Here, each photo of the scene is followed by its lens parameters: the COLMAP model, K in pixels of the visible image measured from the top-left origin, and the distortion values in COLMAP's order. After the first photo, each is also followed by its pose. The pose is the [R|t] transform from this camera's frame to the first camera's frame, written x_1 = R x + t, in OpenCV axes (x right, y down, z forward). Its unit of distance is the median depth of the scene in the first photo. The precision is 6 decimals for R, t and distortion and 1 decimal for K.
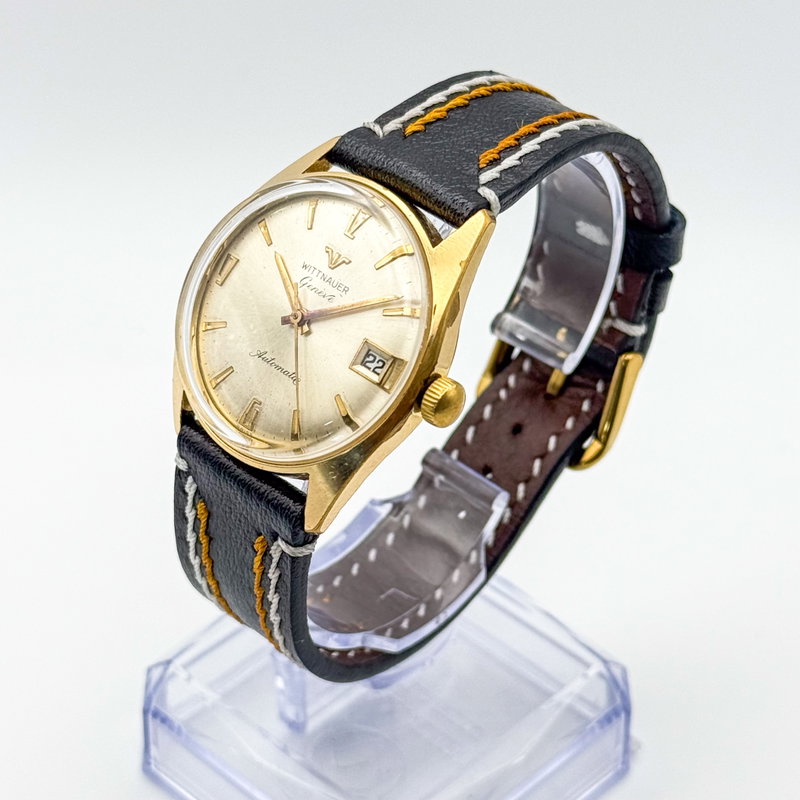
lens RADIAL K [[2236.4, 0, 400.0], [0, 2236.4, 400.0], [0, 0, 1]] dist [0.056124, -0.170336]
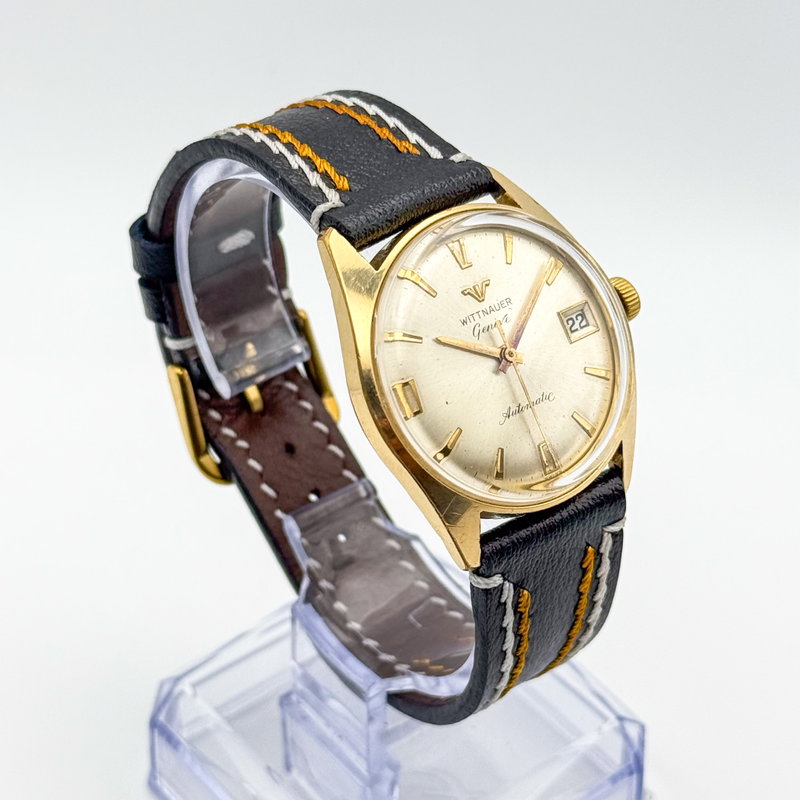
lens RADIAL K [[2236.4, 0, 400.0], [0, 2236.4, 400.0], [0, 0, 1]] dist [0.056124, -0.170336]
pose [[0.122354, -0.621761, 0.773591, -0.793546], [0.597703, 0.668413, 0.442691, -0.469365], [-0.792326, 0.408212, 0.453411, 0.580737]]
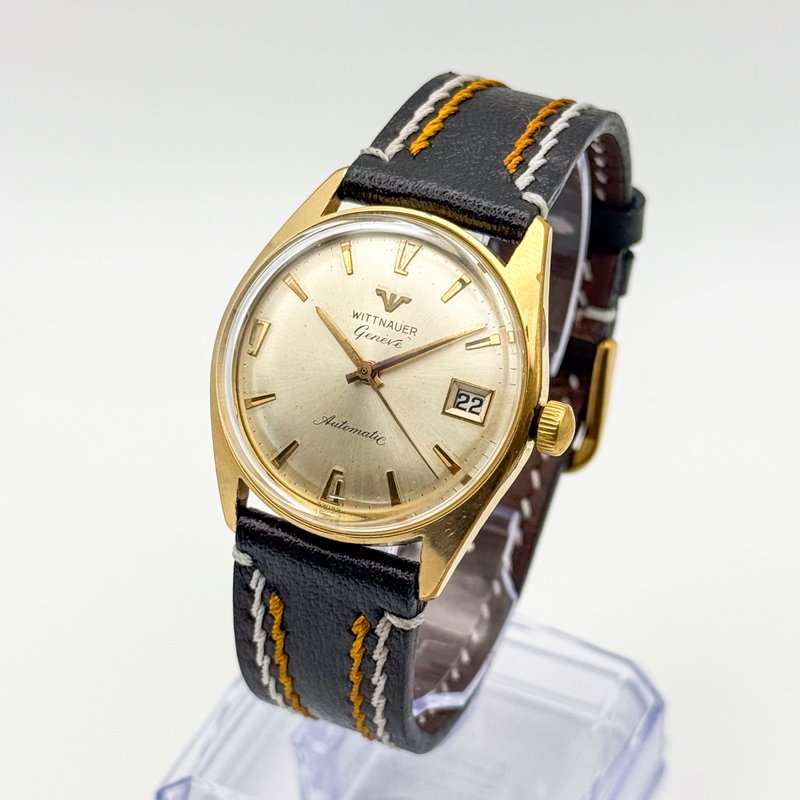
lens RADIAL K [[2236.4, 0, 400.0], [0, 2236.4, 400.0], [0, 0, 1]] dist [0.056124, -0.170336]
pose [[0.944299, -0.209008, 0.254195, -0.256353], [0.209086, 0.977524, 0.027029, -0.045652], [-0.254131, 0.027625, 0.966775, 0.115779]]
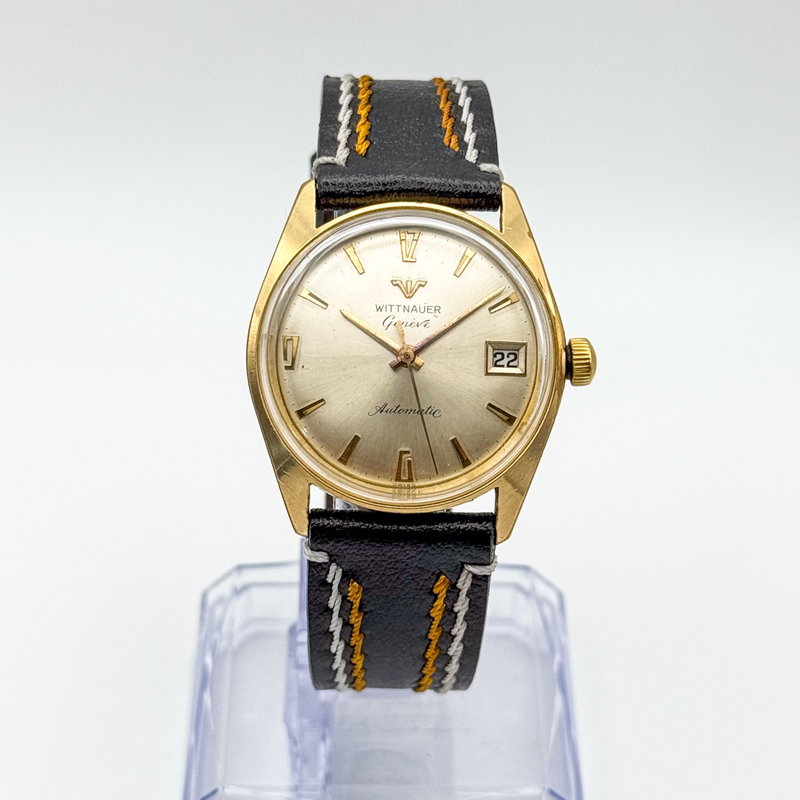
lens RADIAL K [[2236.4, 0, 400.0], [0, 2236.4, 400.0], [0, 0, 1]] dist [0.056124, -0.170336]
pose [[0.713731, -0.435952, 0.548210, -0.576781], [0.425338, 0.891615, 0.155277, -0.168123], [-0.556486, 0.122348, 0.821800, 0.186027]]
